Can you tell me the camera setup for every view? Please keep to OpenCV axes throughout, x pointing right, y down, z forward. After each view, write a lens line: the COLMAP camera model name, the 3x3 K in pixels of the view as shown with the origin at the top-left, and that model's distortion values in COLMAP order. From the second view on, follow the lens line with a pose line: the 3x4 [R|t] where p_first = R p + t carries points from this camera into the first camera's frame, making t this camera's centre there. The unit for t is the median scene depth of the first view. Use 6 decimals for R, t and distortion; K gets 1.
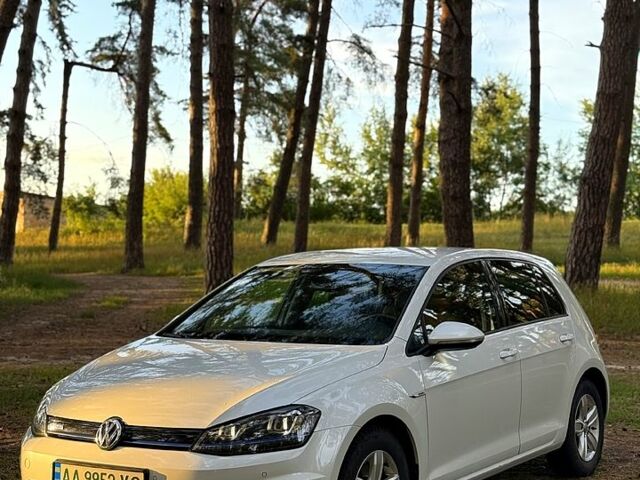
lens RADIAL K [[1298.7, 0, 320.0], [0, 1298.7, 240.0], [0, 0, 1]] dist [0.294735, 0.062284]
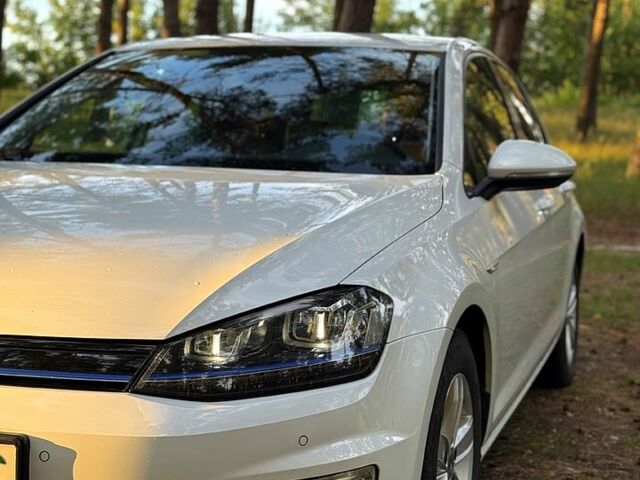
lens RADIAL K [[1233.8, 0, 320.0], [0, 1233.8, 240.0], [0, 0, 1]] dist [-0.040040, -0.109375]
pose [[0.957448, 0.001854, 0.288598, -0.037156], [-0.024595, 0.996866, 0.075191, 0.019062], [-0.287555, -0.079090, 0.954493, 0.144898]]
